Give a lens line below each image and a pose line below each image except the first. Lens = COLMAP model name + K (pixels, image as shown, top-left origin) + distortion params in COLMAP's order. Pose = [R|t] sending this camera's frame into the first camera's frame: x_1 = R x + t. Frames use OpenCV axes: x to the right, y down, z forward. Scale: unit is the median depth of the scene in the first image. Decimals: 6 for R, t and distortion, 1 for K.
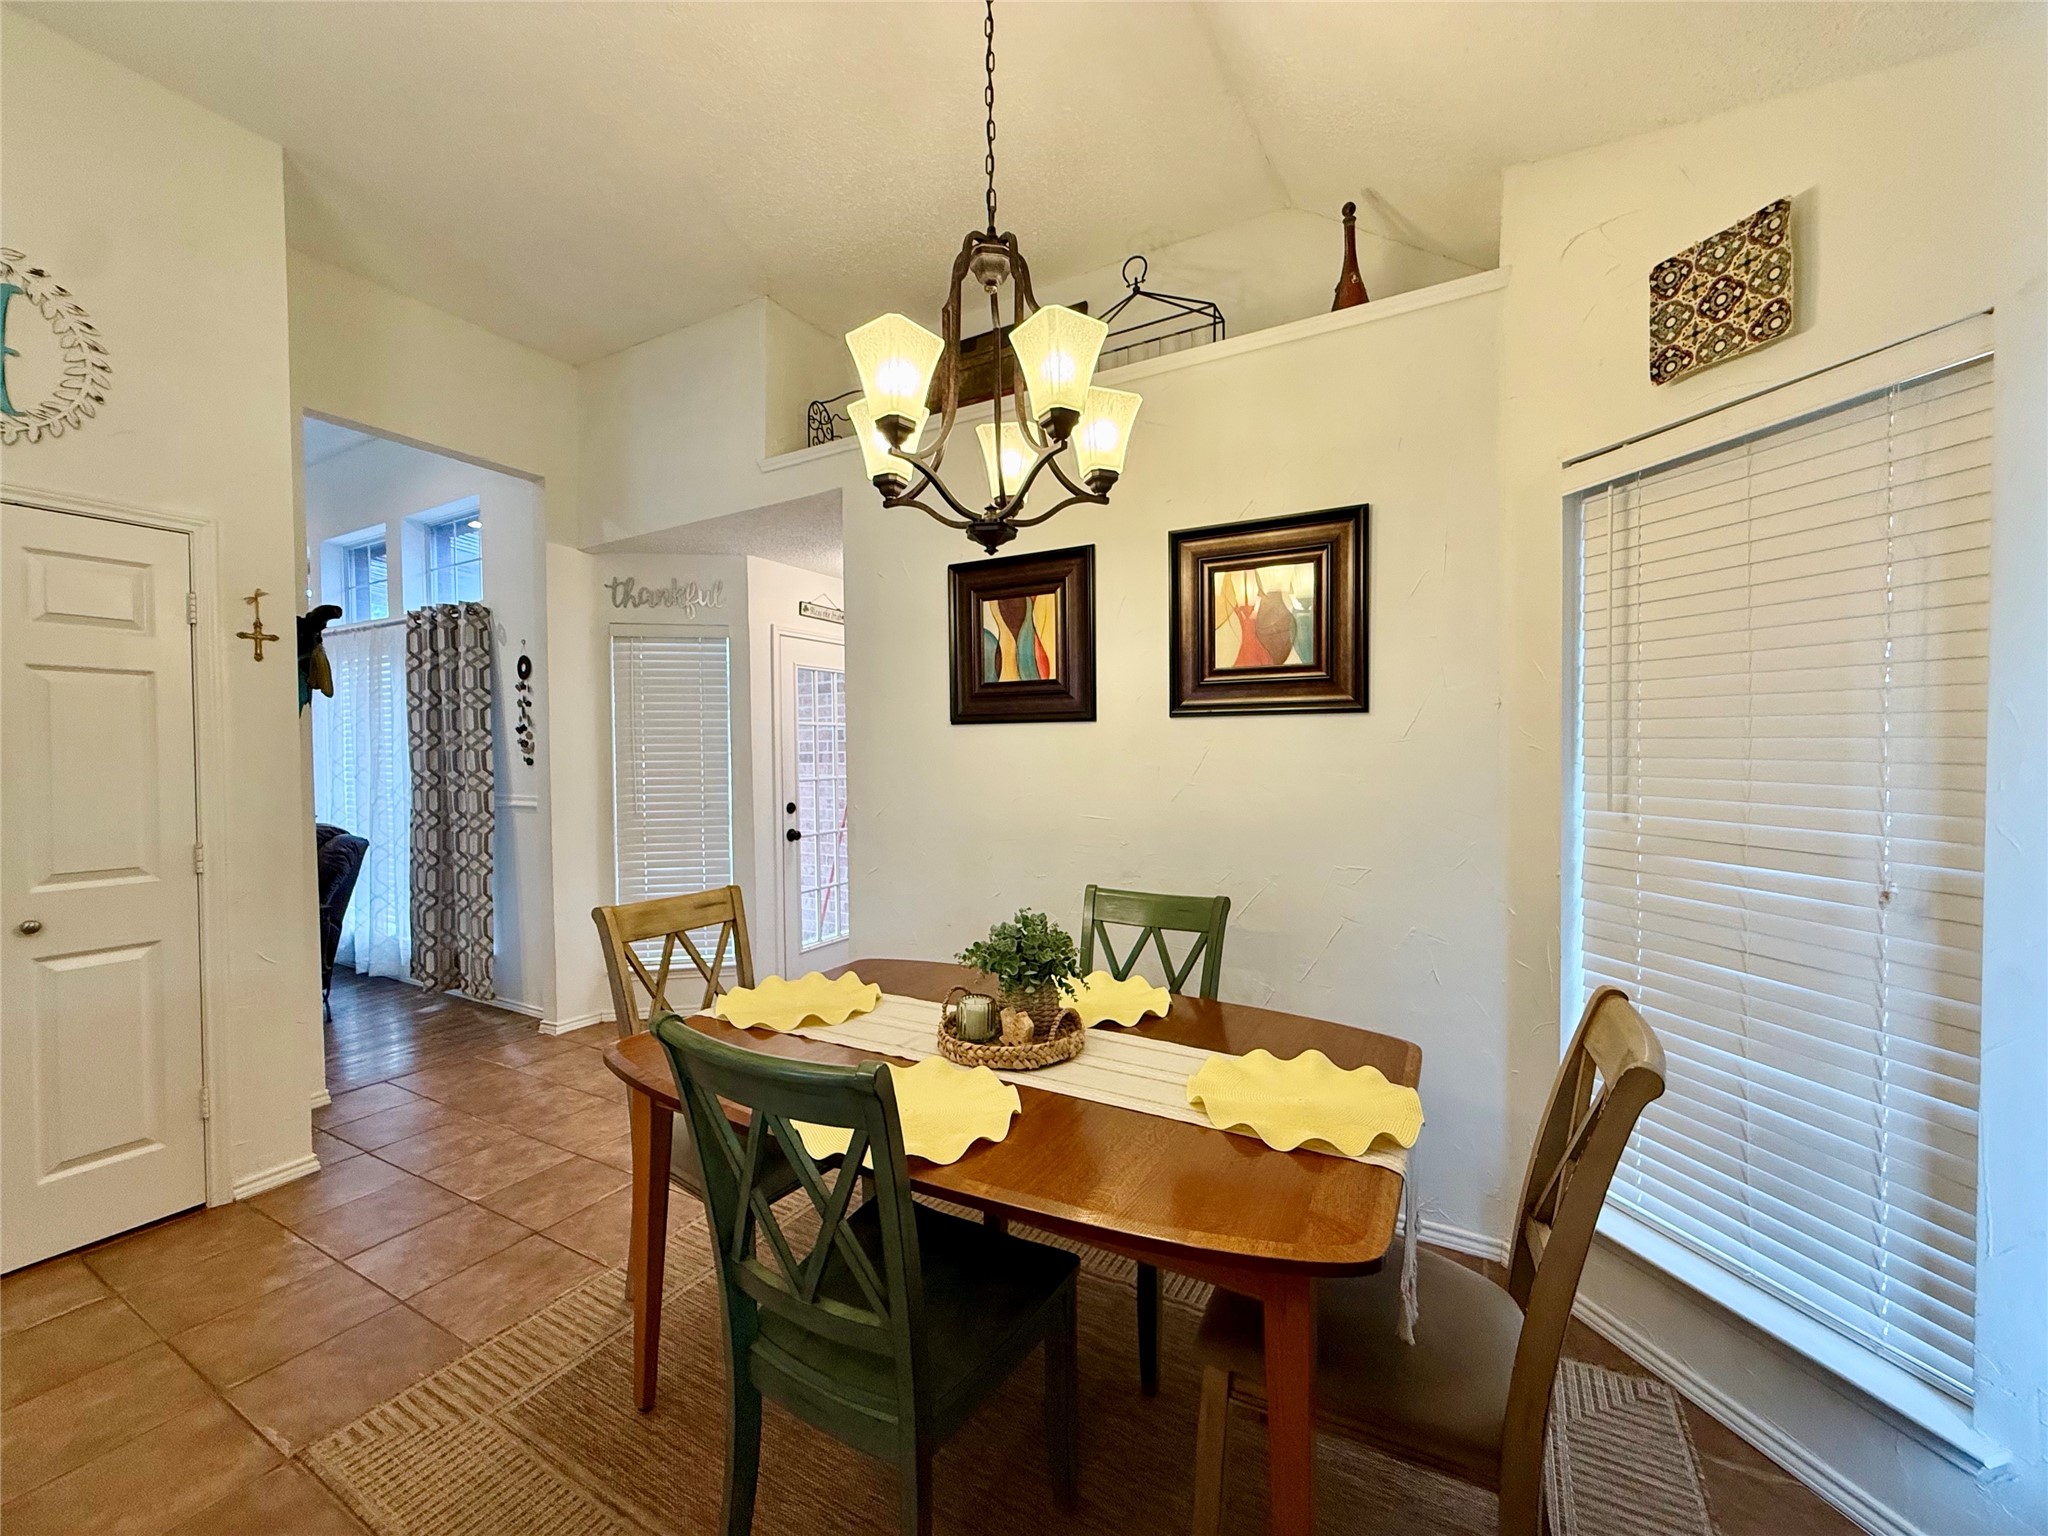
lens RADIAL K [[817.9, 0, 1018.5], [0, 817.9, 766.6], [0, 0, 1]] dist [-0.001445, 0.000373]
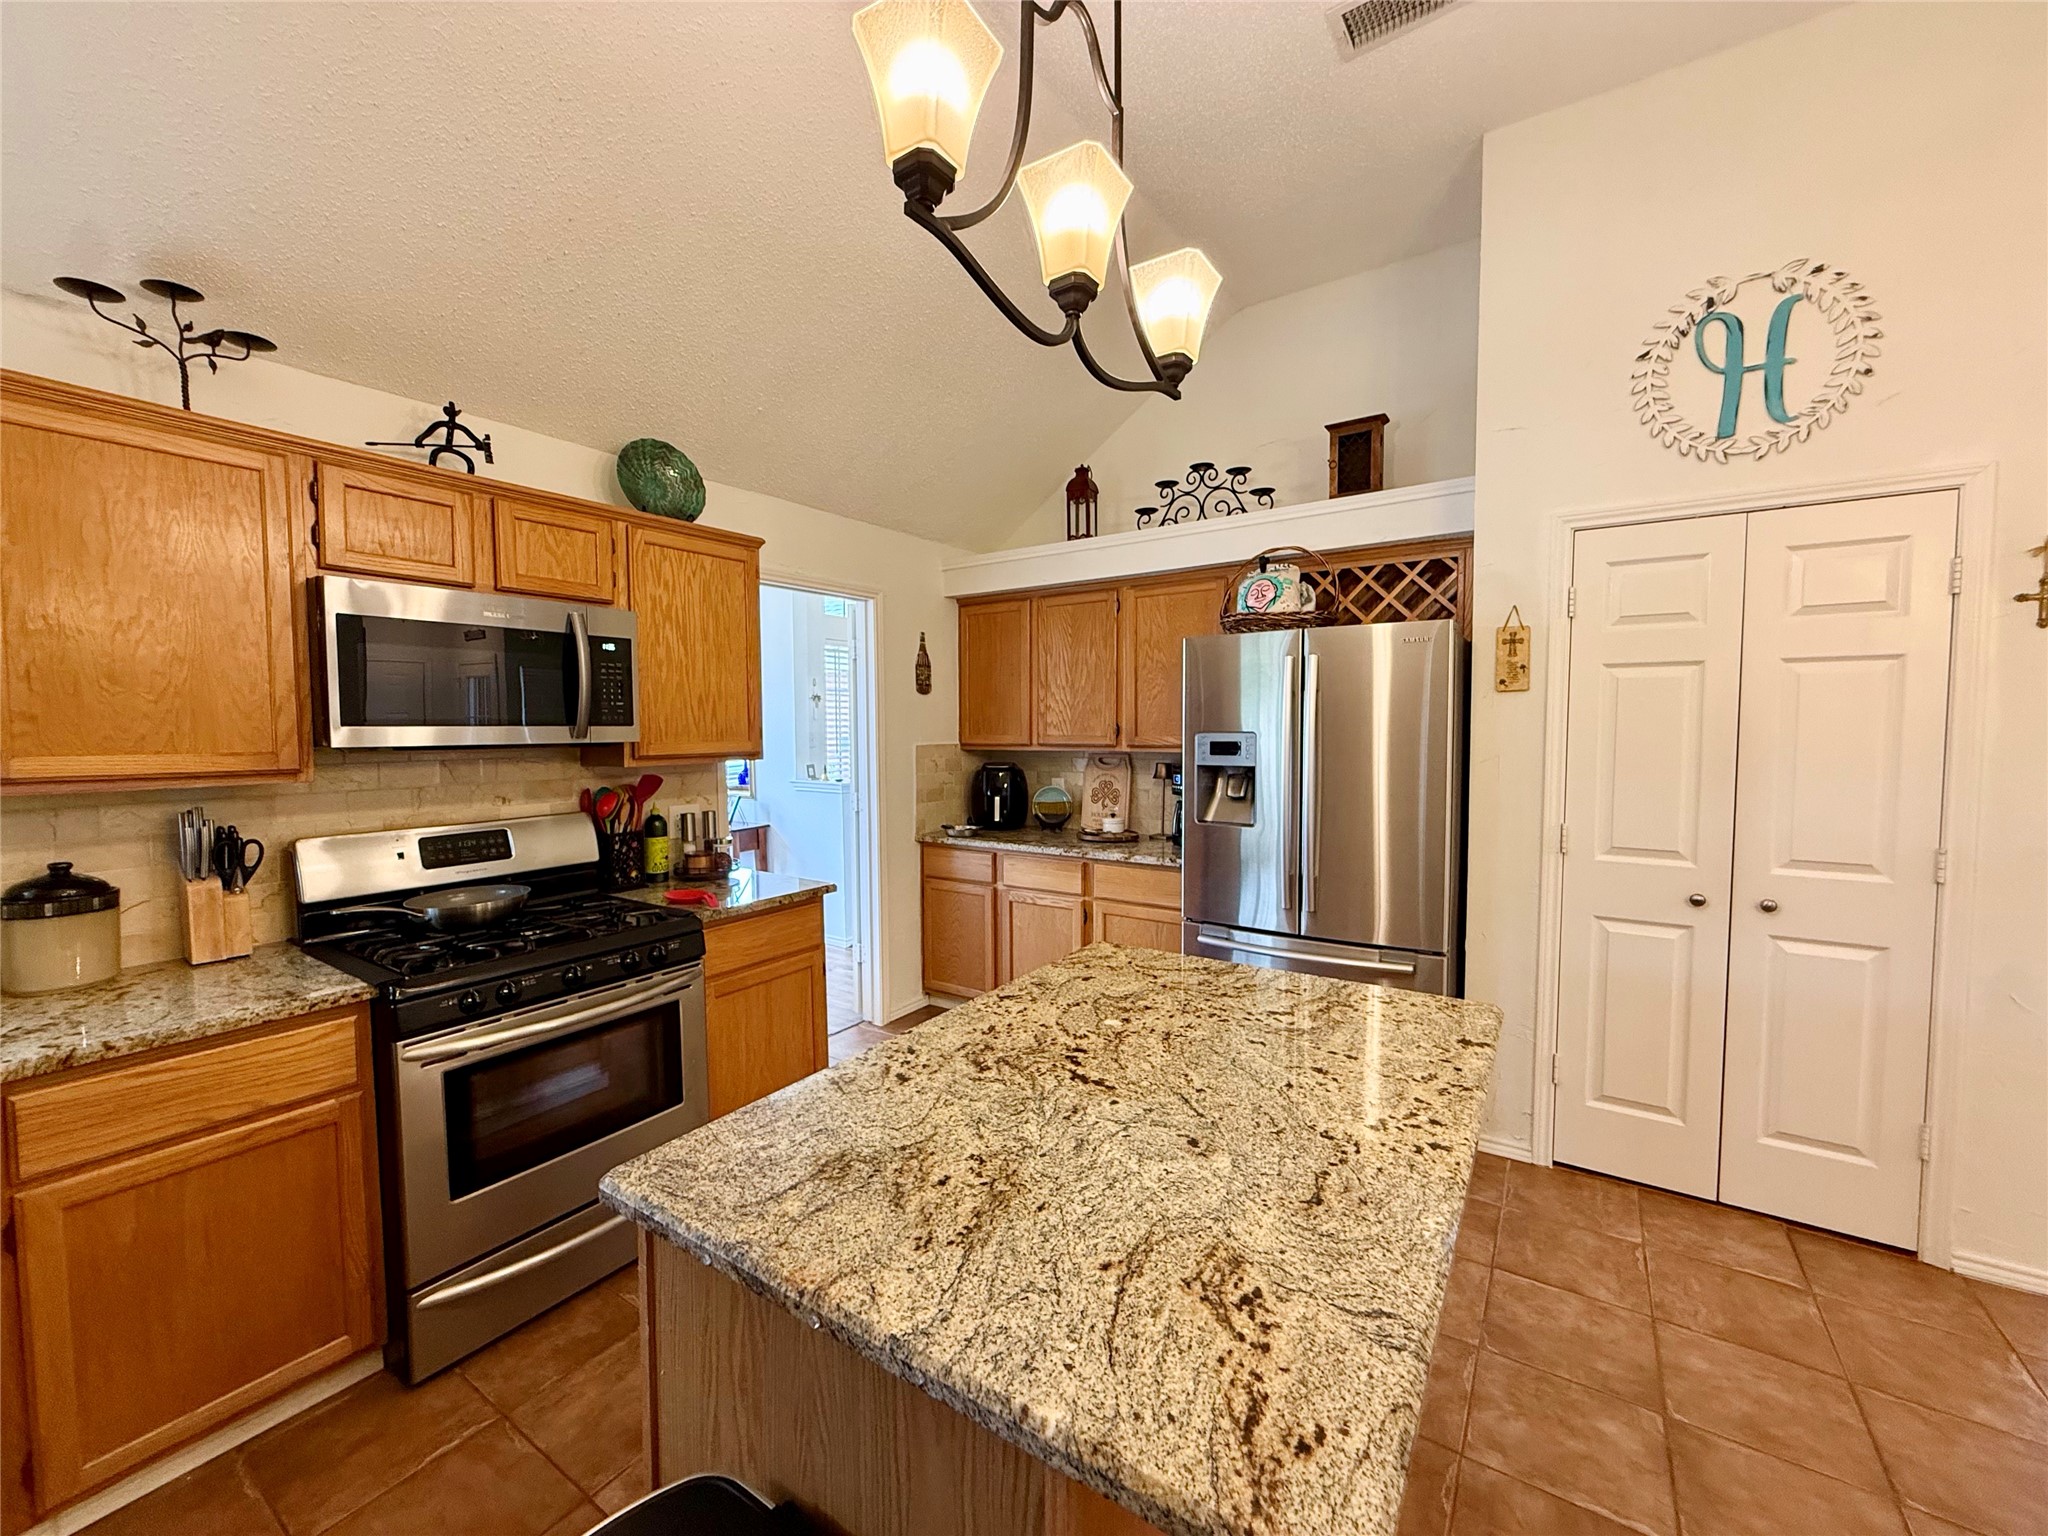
lens RADIAL K [[817.9, 0, 1018.8], [0, 817.9, 769.0], [0, 0, 1]] dist [-0.001445, 0.000373]
pose [[-0.087517, 0.061166, -0.994283, -0.050986], [-0.011170, 0.997990, 0.062377, -0.028437], [0.996100, 0.016565, -0.086658, 0.082384]]
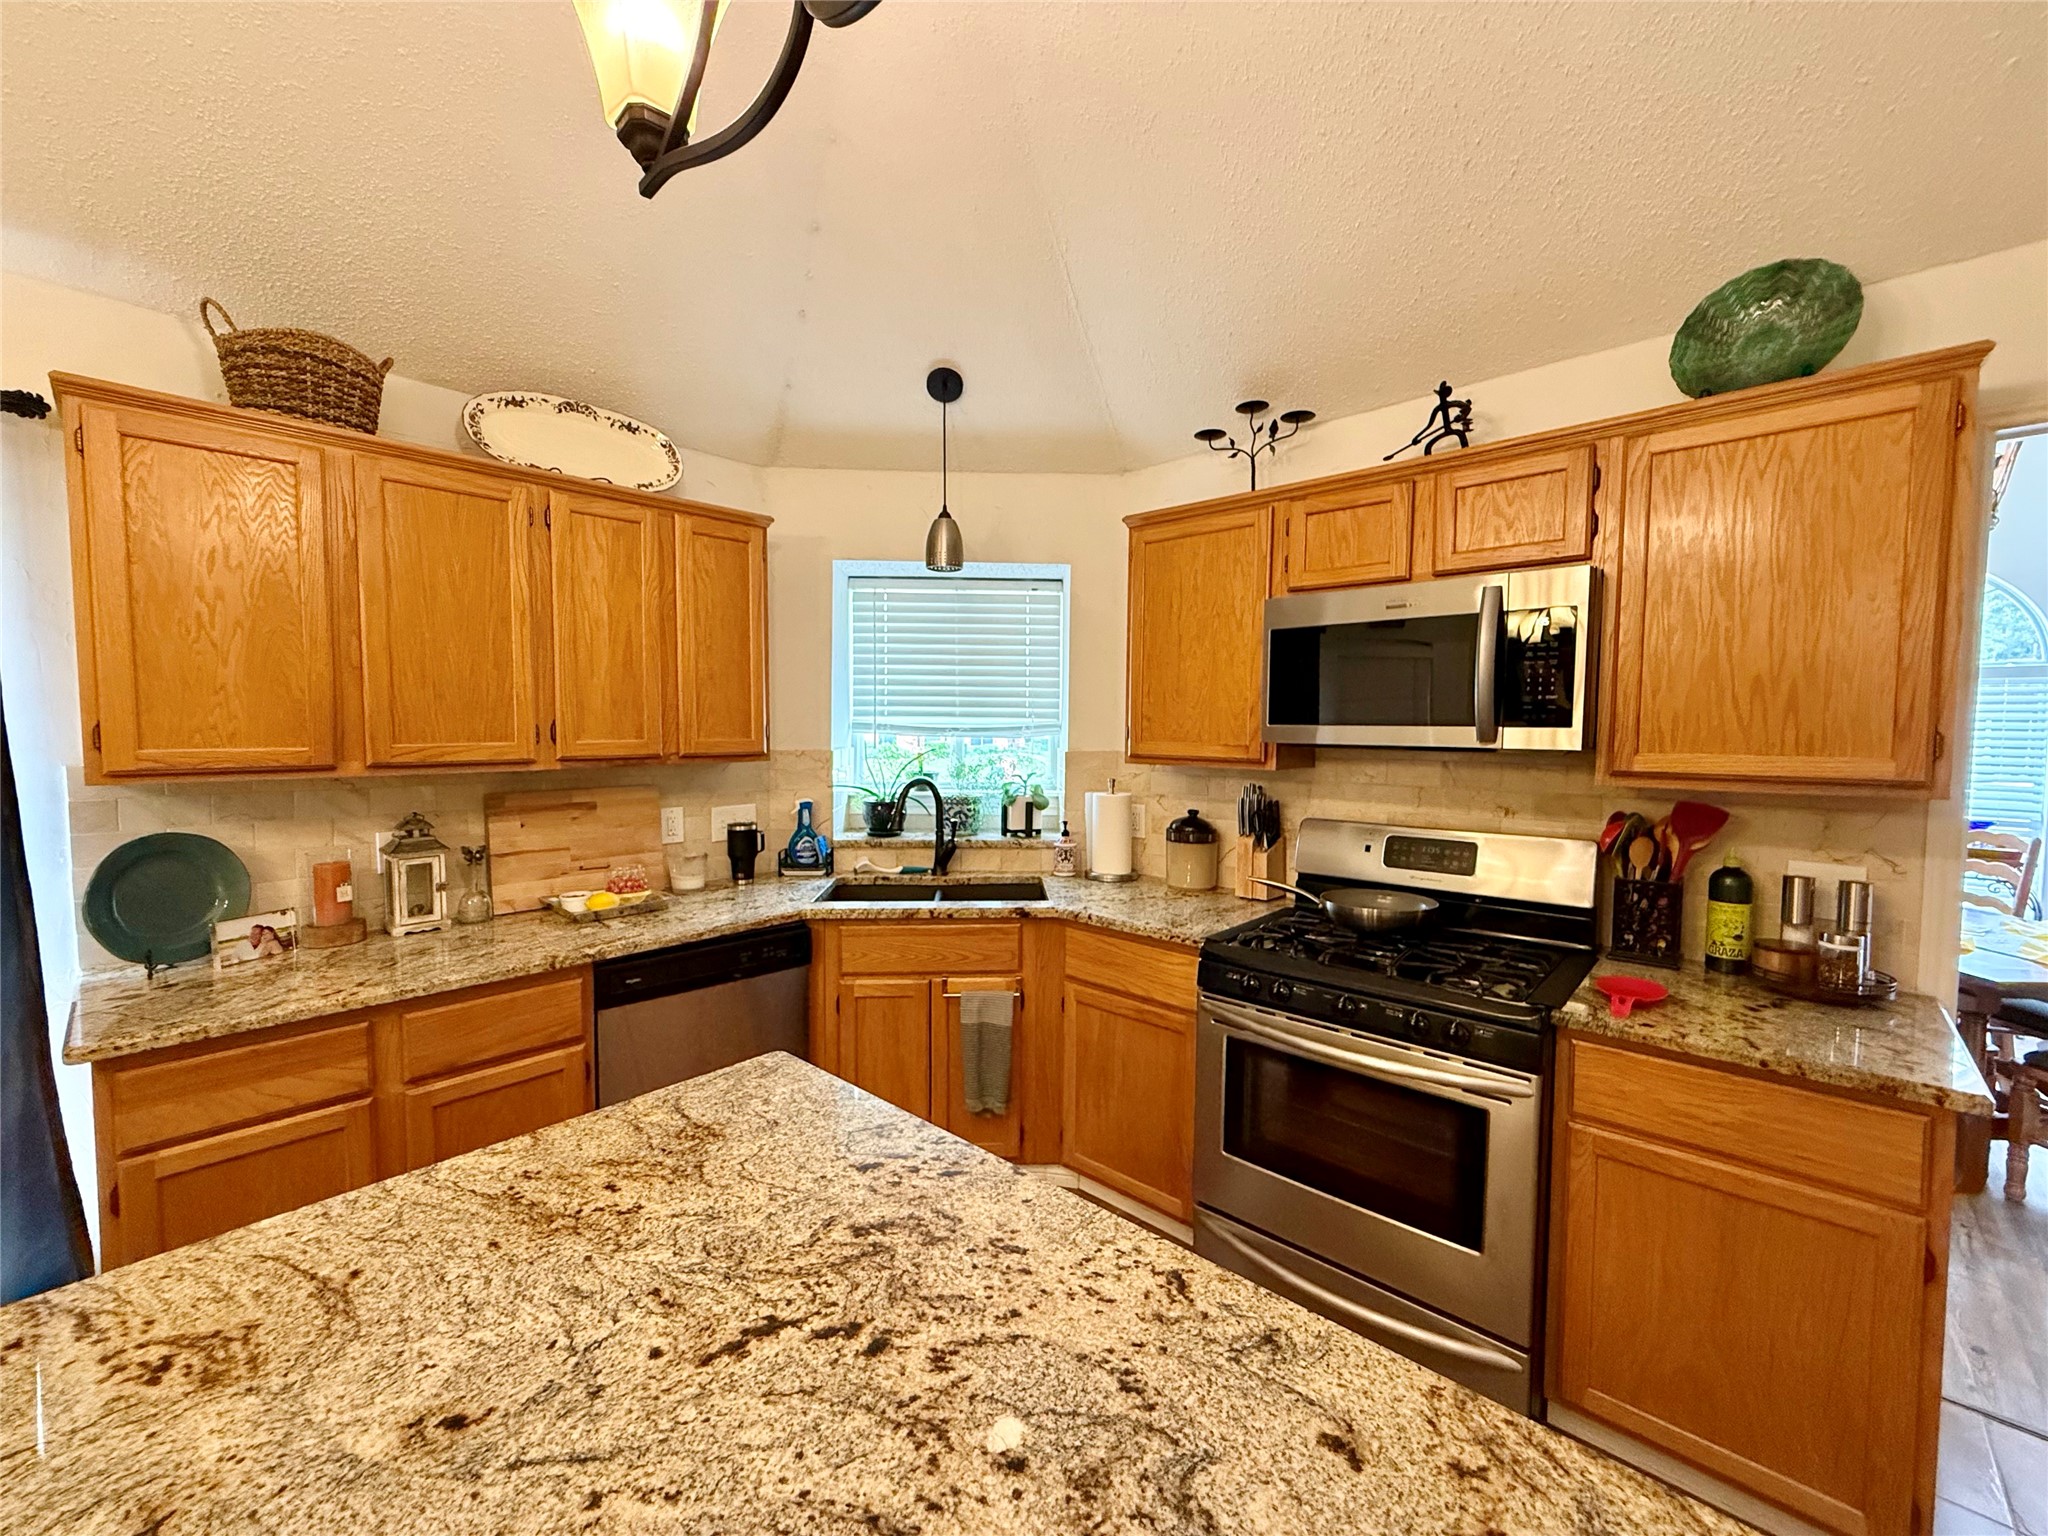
lens RADIAL K [[817.9, 0, 1018.8], [0, 817.9, 768.7], [0, 0, 1]] dist [-0.001445, 0.000373]
pose [[-0.972626, -0.010430, 0.232141, -0.609941], [0.006231, 0.997463, 0.070920, -0.030795], [-0.232291, 0.070425, -0.970093, 0.297905]]
